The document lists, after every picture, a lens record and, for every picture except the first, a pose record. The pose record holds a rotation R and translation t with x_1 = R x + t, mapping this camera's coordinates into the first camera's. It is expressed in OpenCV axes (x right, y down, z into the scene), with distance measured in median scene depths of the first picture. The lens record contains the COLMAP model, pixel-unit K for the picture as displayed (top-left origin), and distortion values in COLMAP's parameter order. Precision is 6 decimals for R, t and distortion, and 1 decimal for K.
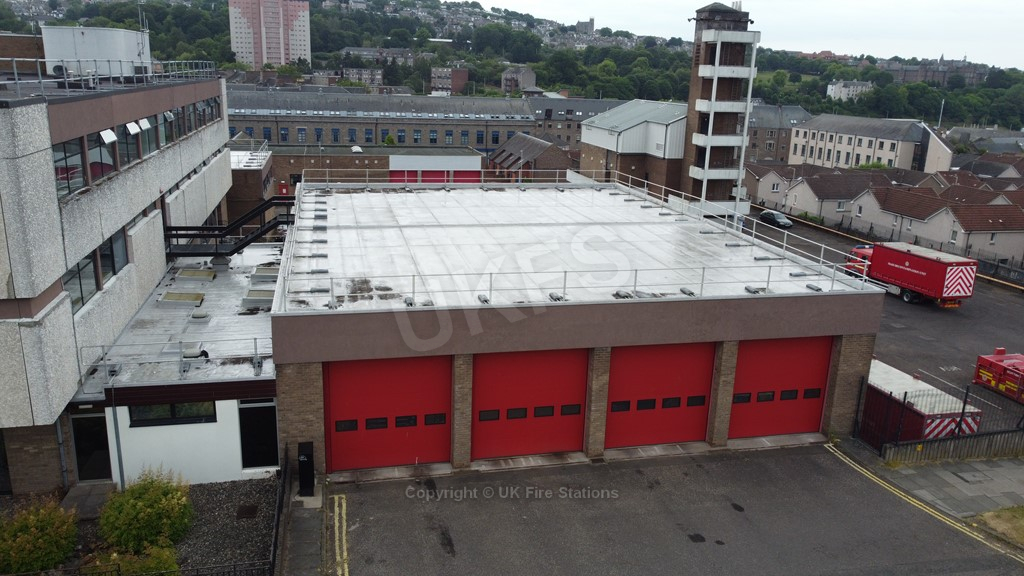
lens RADIAL K [[773.2, 0, 512.0], [0, 773.2, 288.0], [0, 0, 1]] dist [0.008799, -0.013733]
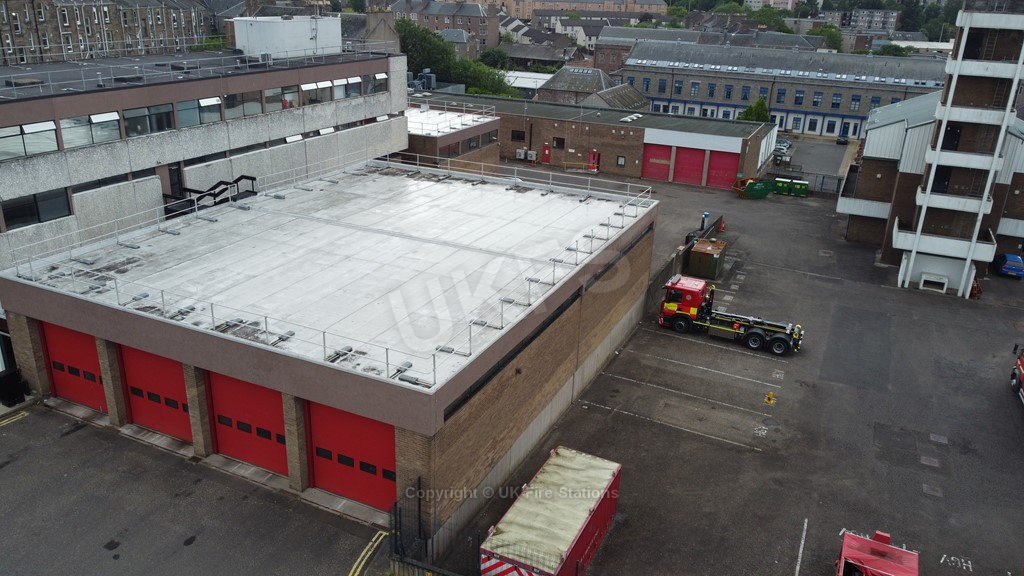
lens RADIAL K [[773.2, 0, 512.0], [0, 773.2, 288.0], [0, 0, 1]] dist [0.008799, -0.013733]
pose [[0.784470, 0.221341, -0.579323, 0.180088], [-0.175130, 0.975185, 0.135442, -0.042892], [0.594926, -0.004793, 0.803766, 0.061293]]
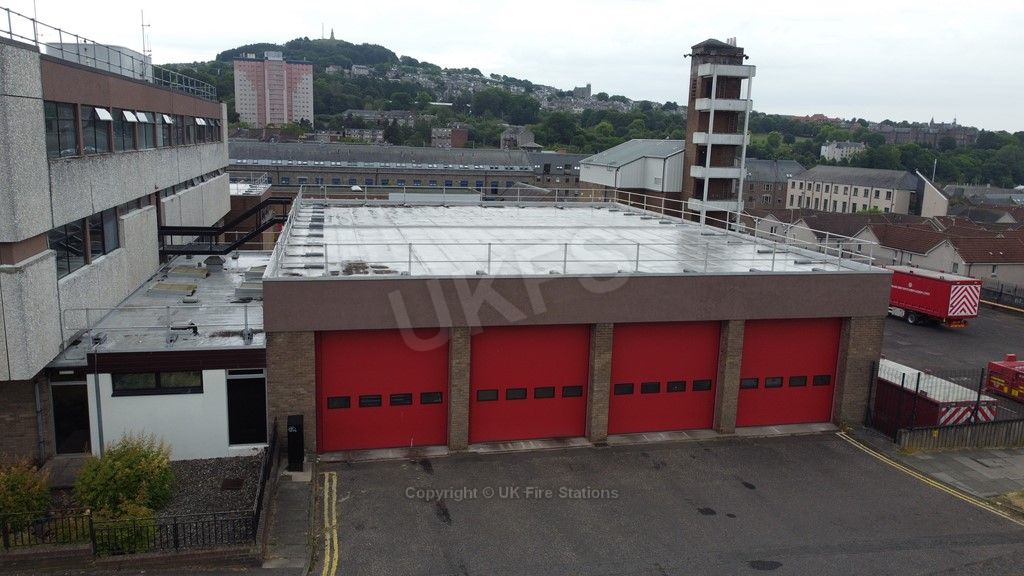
lens RADIAL K [[773.2, 0, 512.0], [0, 773.2, 288.0], [0, 0, 1]] dist [0.008799, -0.013733]
pose [[0.999998, -0.001262, 0.001222, -0.000029], [0.001356, 0.996792, -0.080018, 0.017784], [-0.001117, 0.080020, 0.996793, 0.004987]]
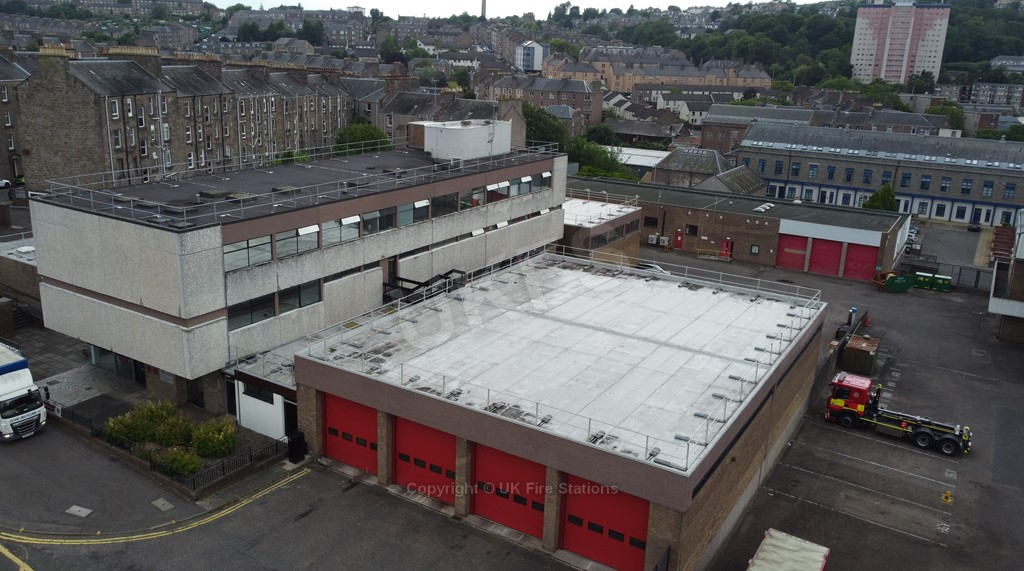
lens RADIAL K [[802.1, 0, 493.2], [0, 802.1, 271.5], [0, 0, 1]] dist [0.006692, -0.009718]
pose [[0.699702, 0.181980, -0.690869, 0.175708], [-0.200205, 0.978214, 0.054905, -0.048583], [0.685810, 0.099898, 0.720892, -0.002363]]
